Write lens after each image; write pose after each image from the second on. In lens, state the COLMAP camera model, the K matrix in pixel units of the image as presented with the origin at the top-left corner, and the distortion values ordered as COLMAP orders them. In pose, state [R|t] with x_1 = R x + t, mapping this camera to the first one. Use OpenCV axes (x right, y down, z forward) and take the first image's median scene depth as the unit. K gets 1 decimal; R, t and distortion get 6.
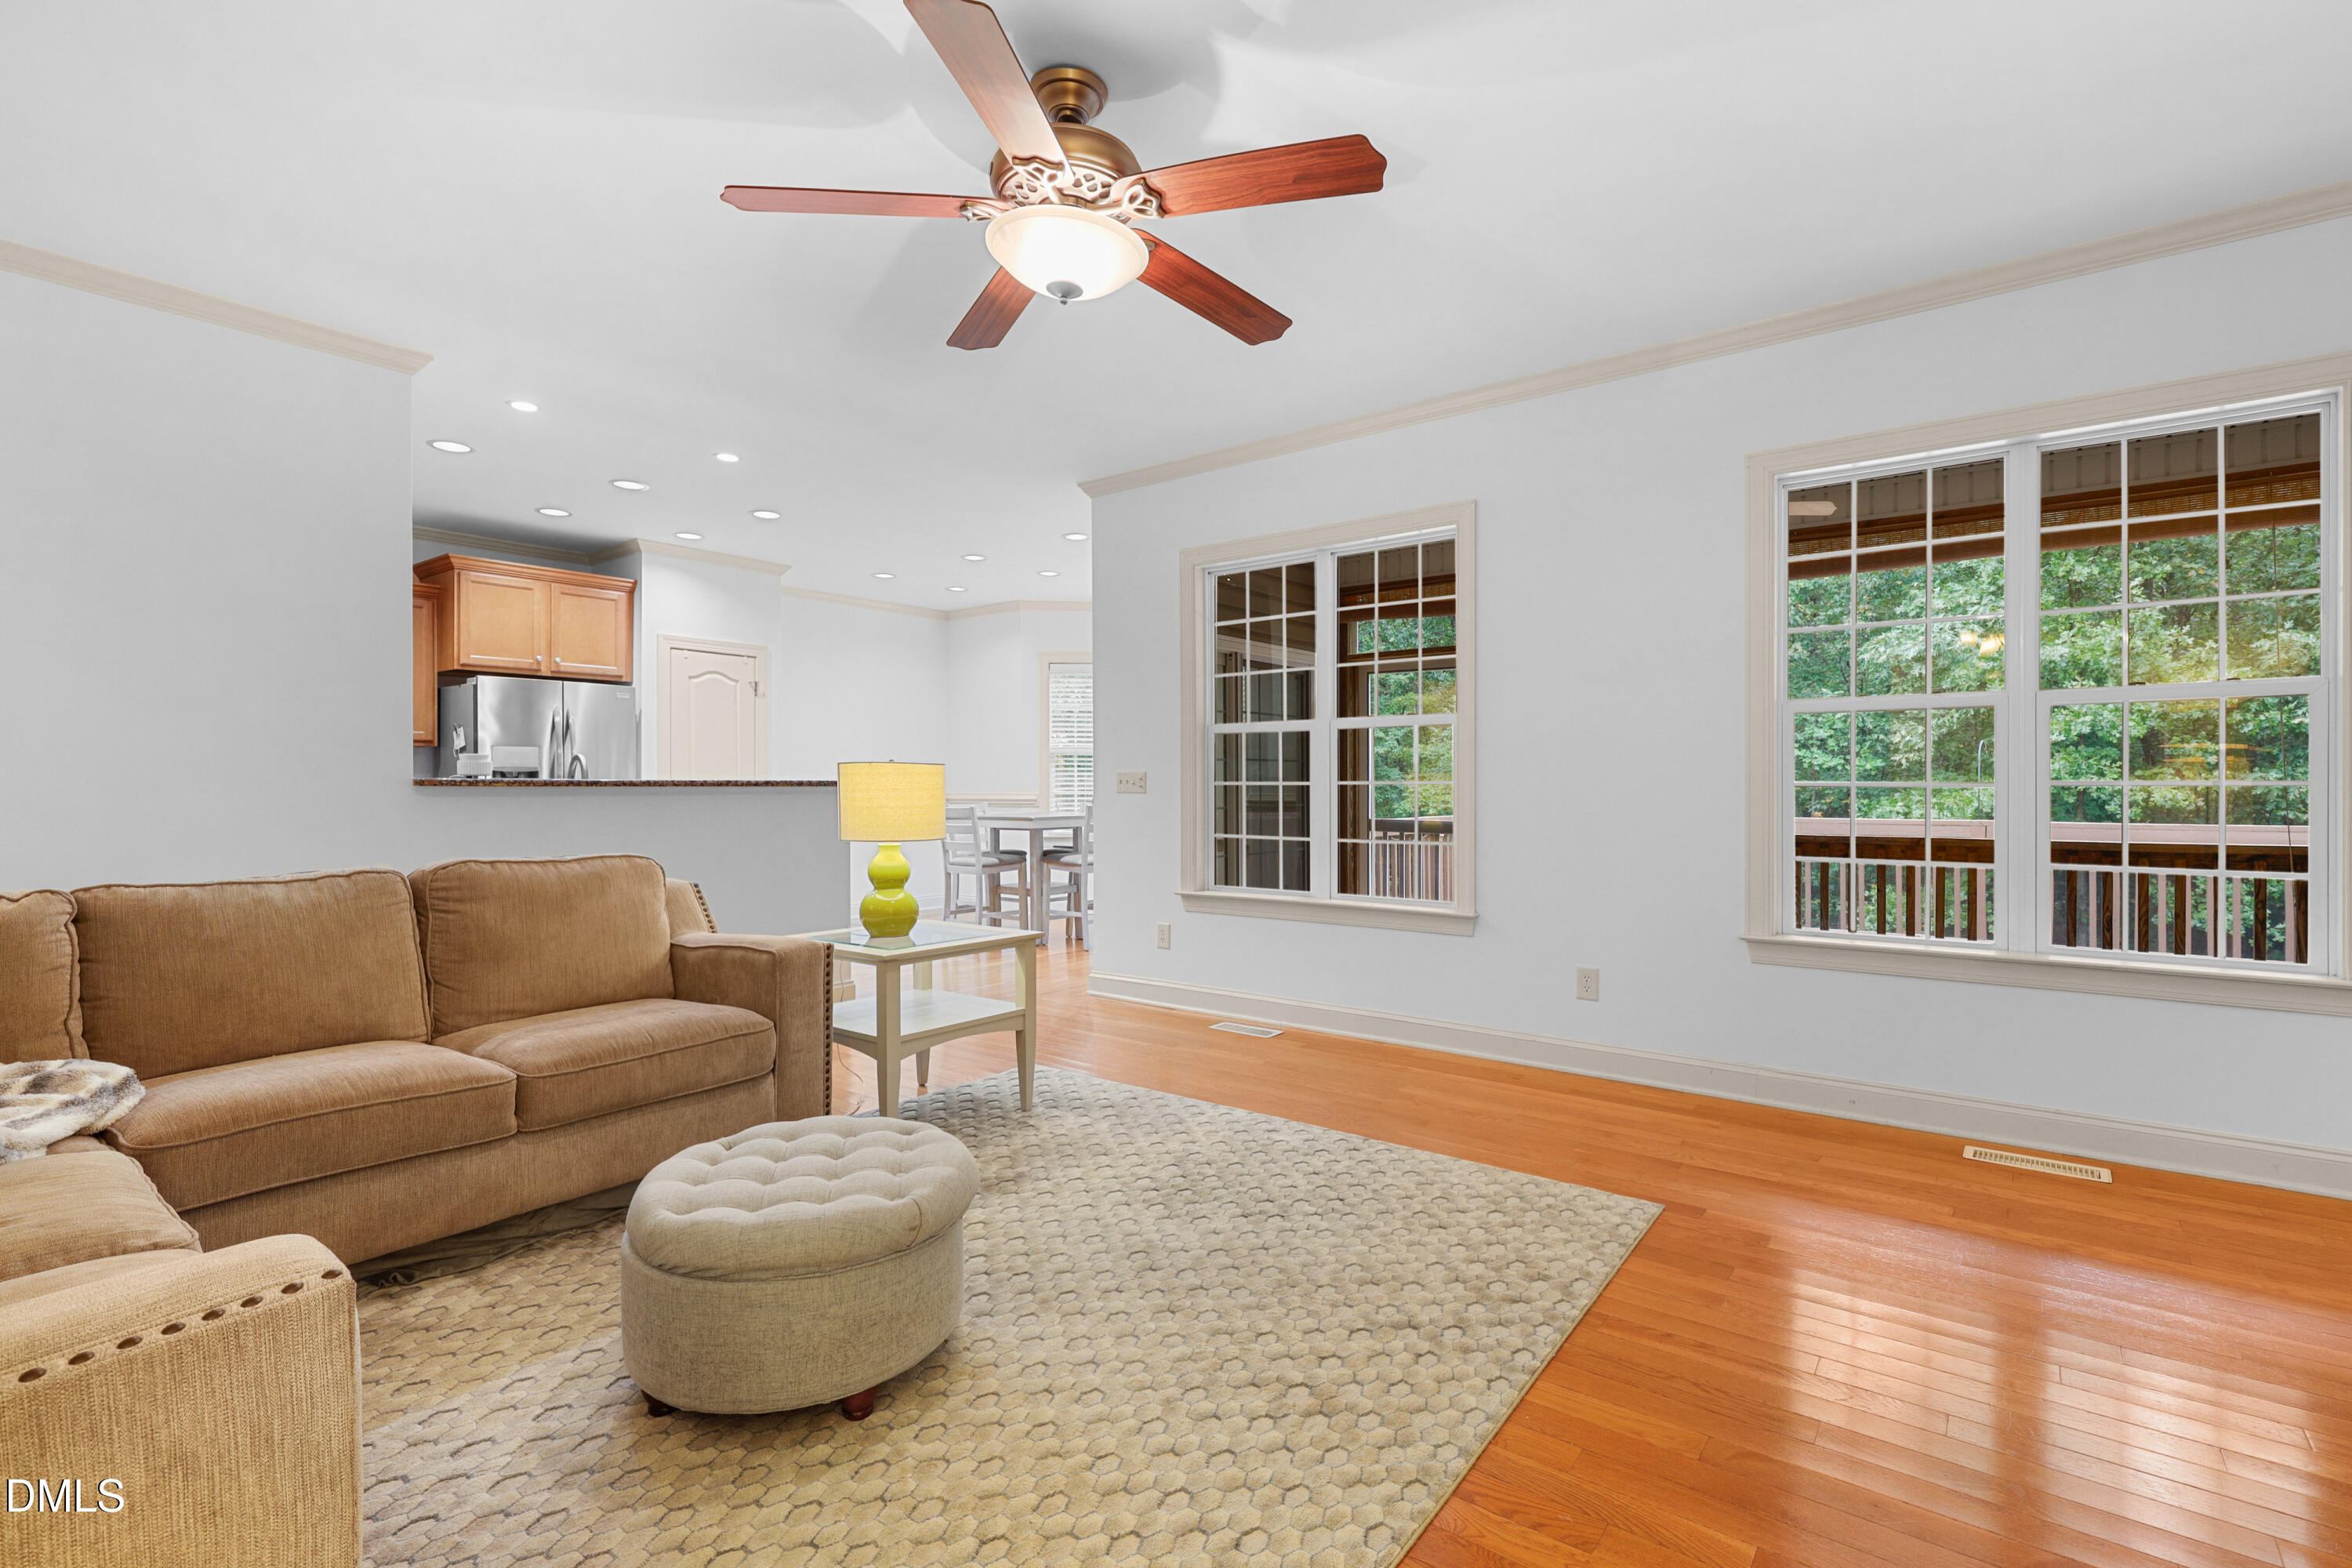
lens RADIAL K [[1077.0, 0, 1182.9], [0, 1077.0, 794.8], [0, 0, 1]] dist [0.001555, 0.000293]
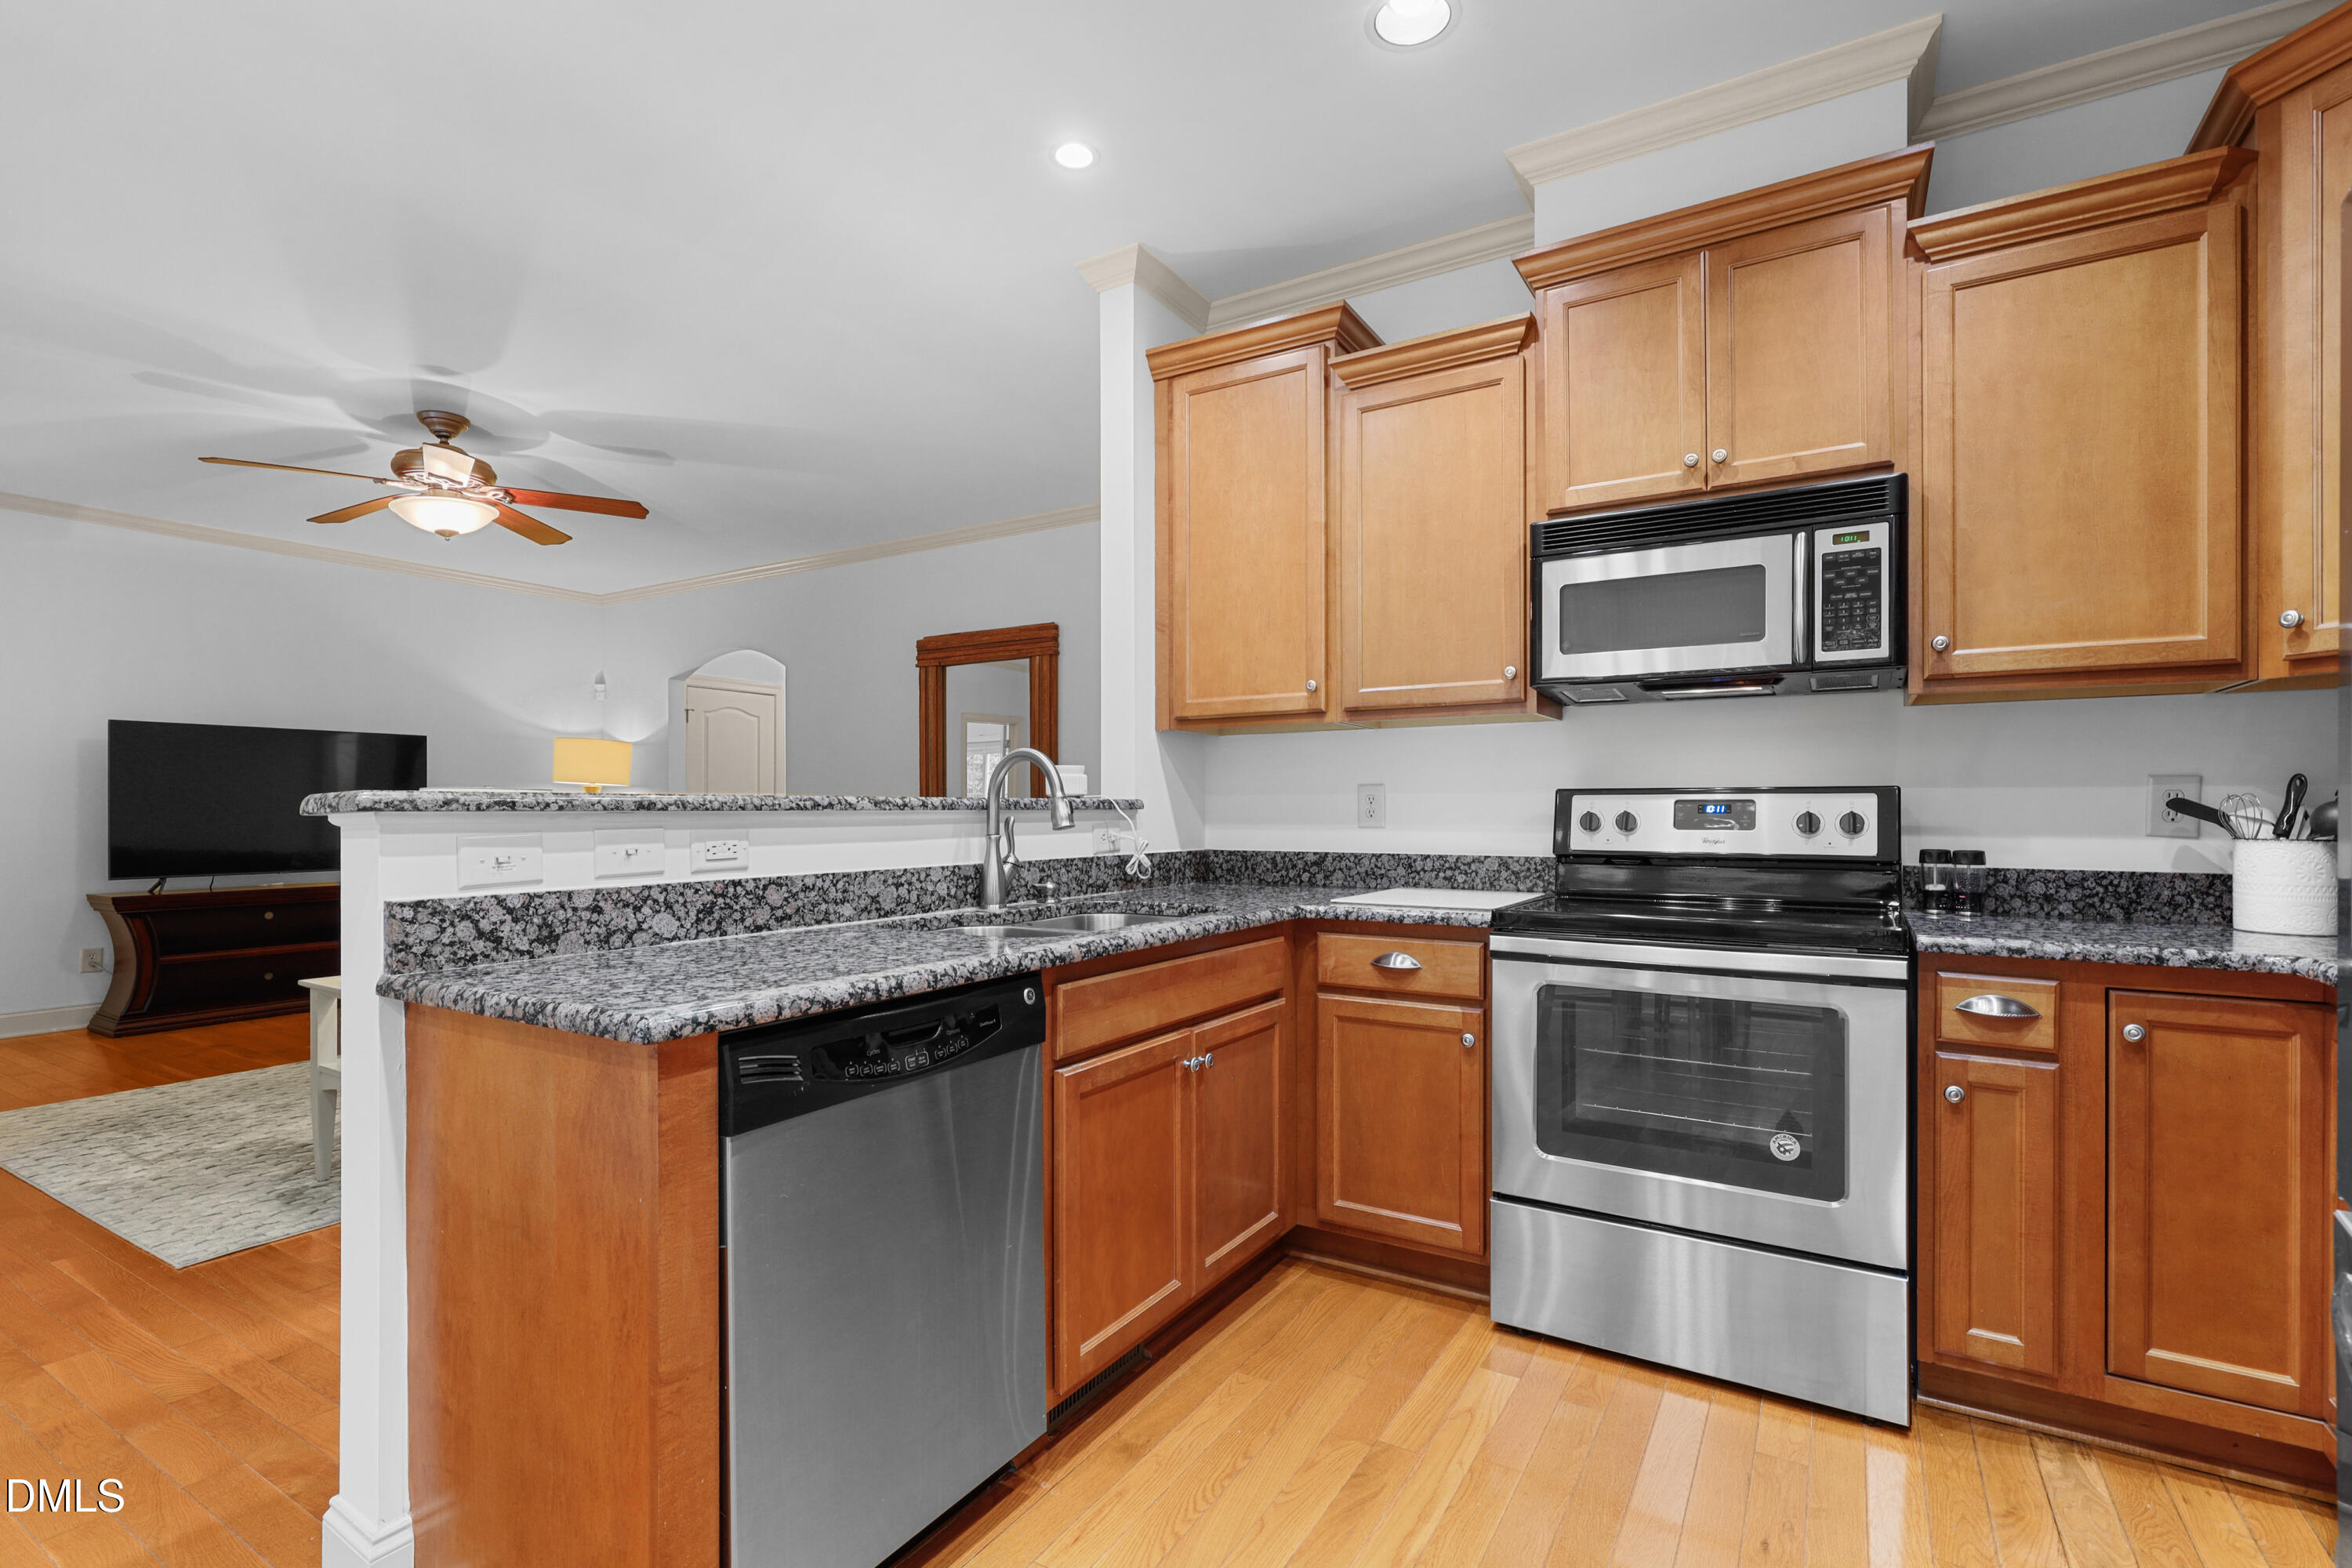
lens RADIAL K [[1077.0, 0, 1182.9], [0, 1077.0, 794.8], [0, 0, 1]] dist [0.001555, 0.000293]
pose [[-0.993636, 0.001165, -0.112630, -0.676364], [0.001586, 0.999992, -0.003647, -0.014504], [0.112625, -0.003802, -0.993630, 1.752525]]
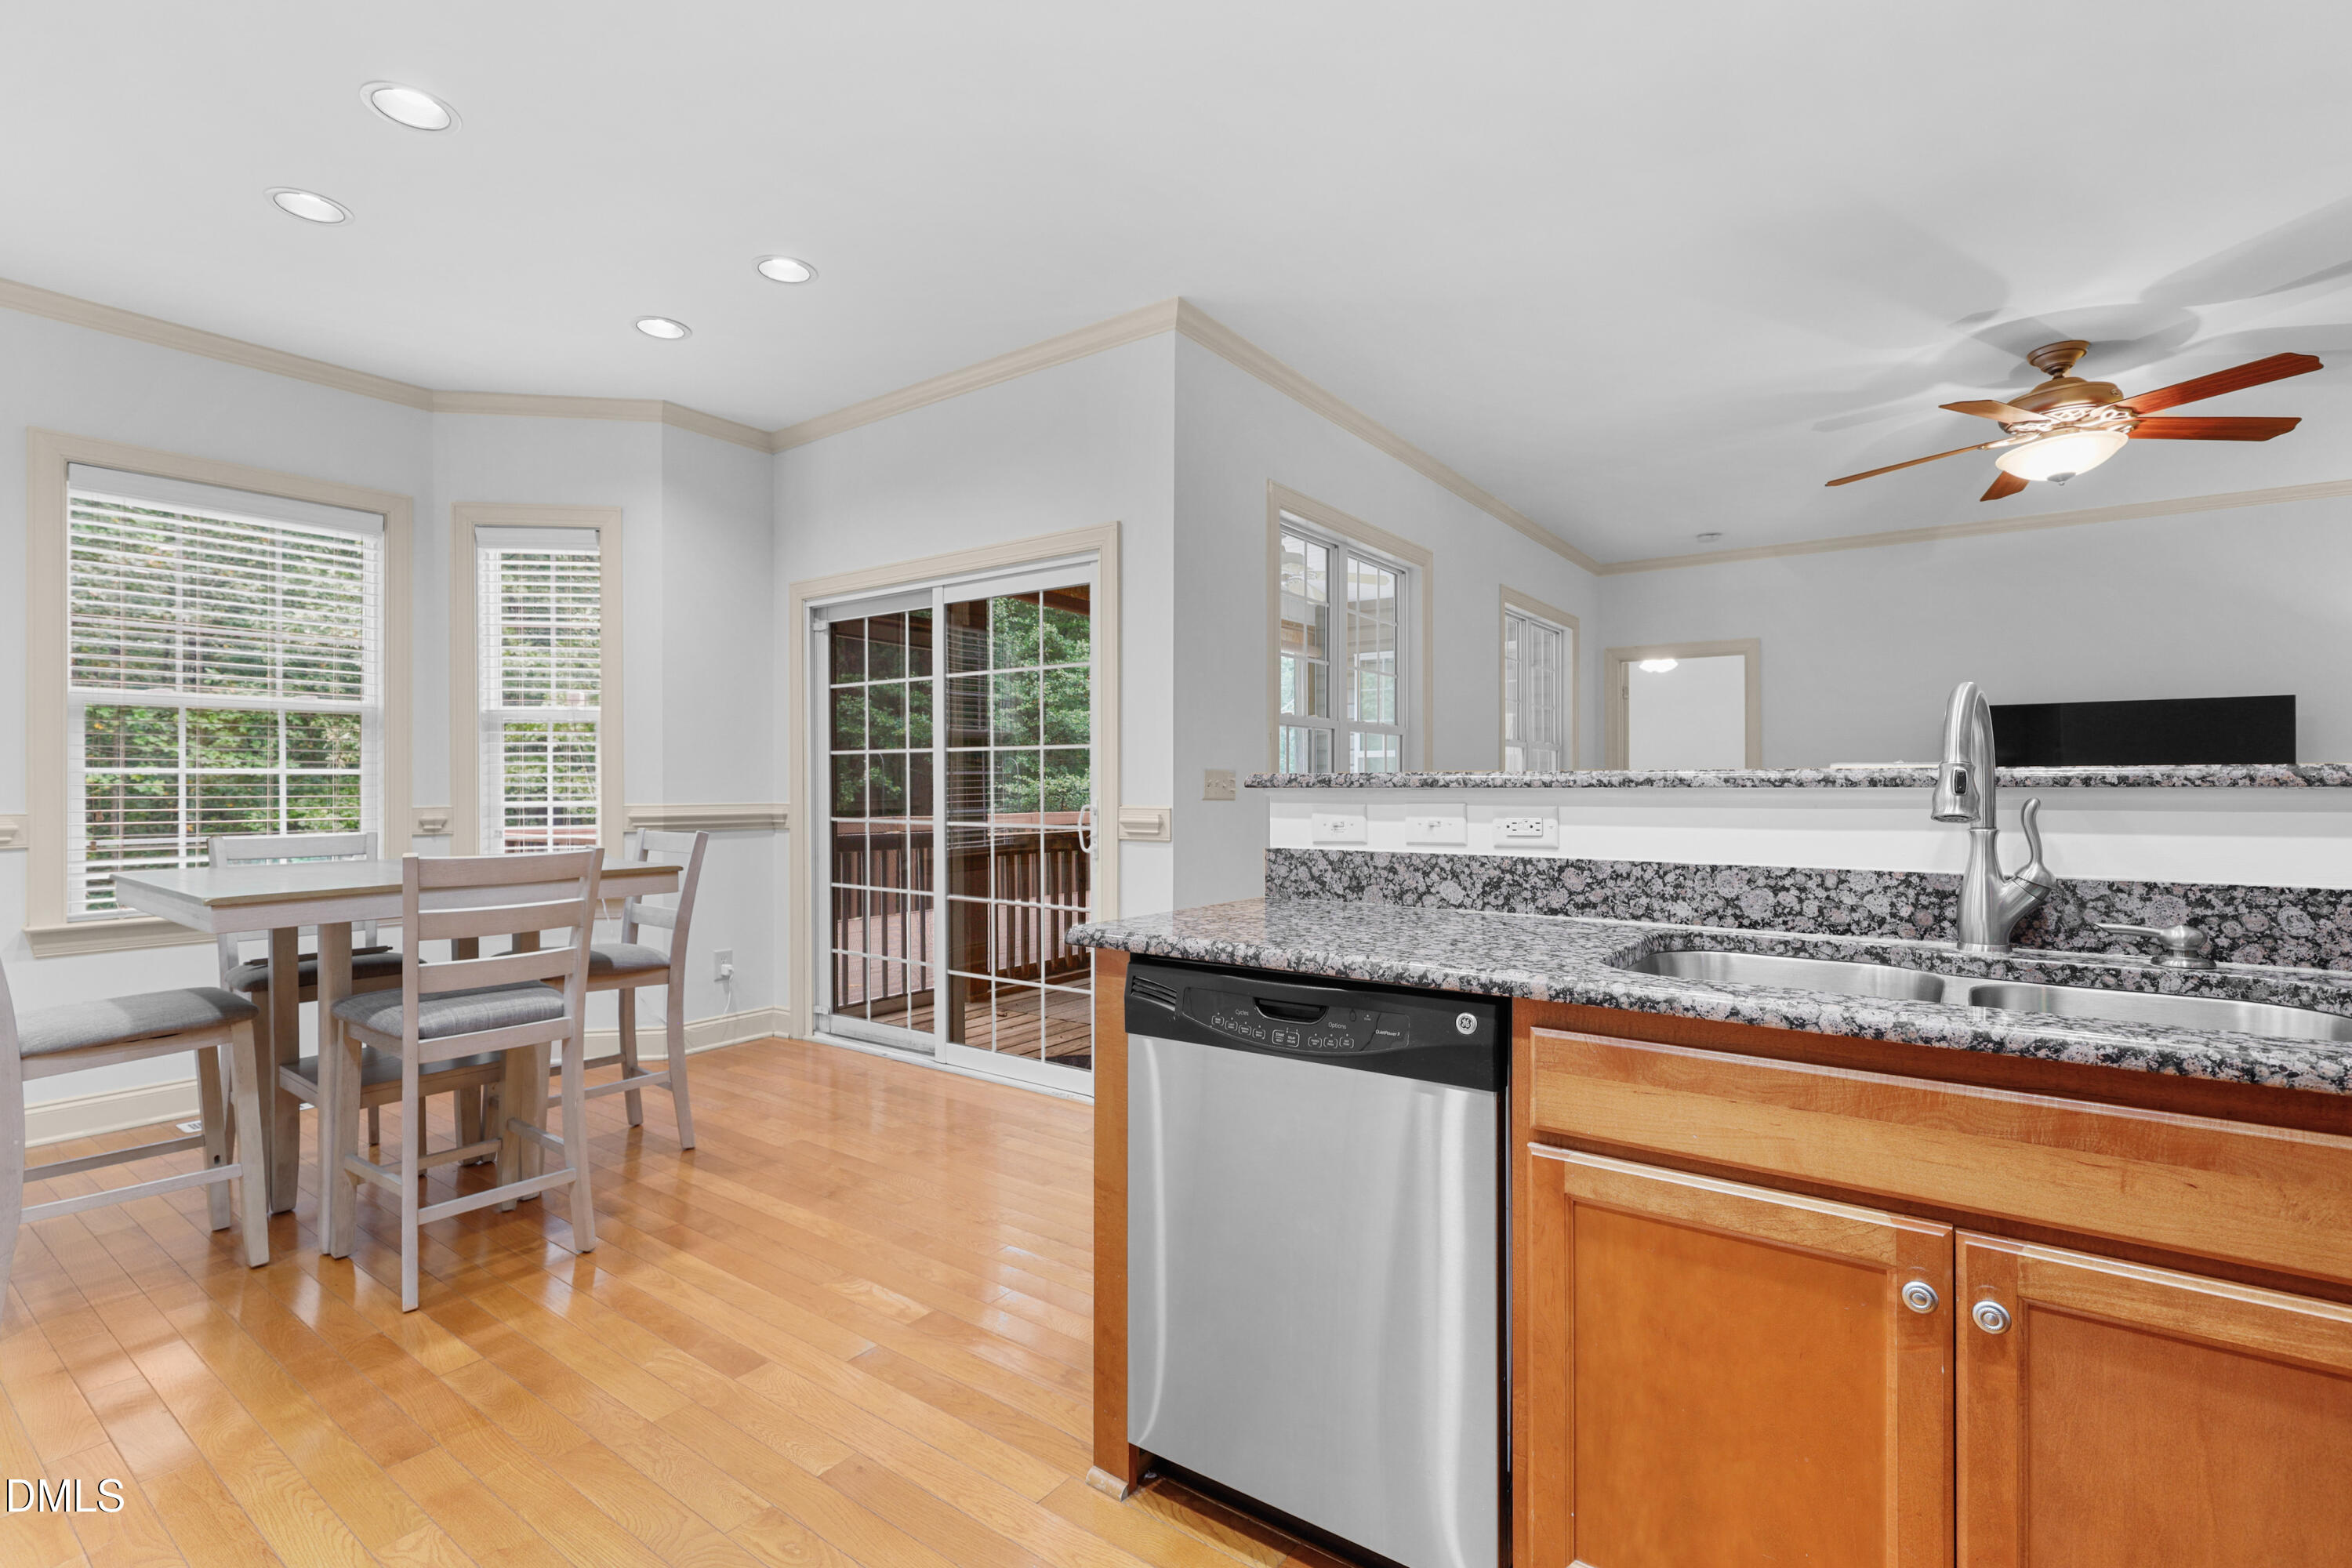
lens RADIAL K [[1061.8, 0, 1173.2], [0, 1061.8, 777.8], [0, 0, 1]] dist [-0.003894, -0.000234]
pose [[-0.038255, 0.009493, 0.999223, -0.993931], [0.010552, 0.999903, -0.009096, -0.011097], [-0.999212, 0.010195, -0.038351, 1.422490]]
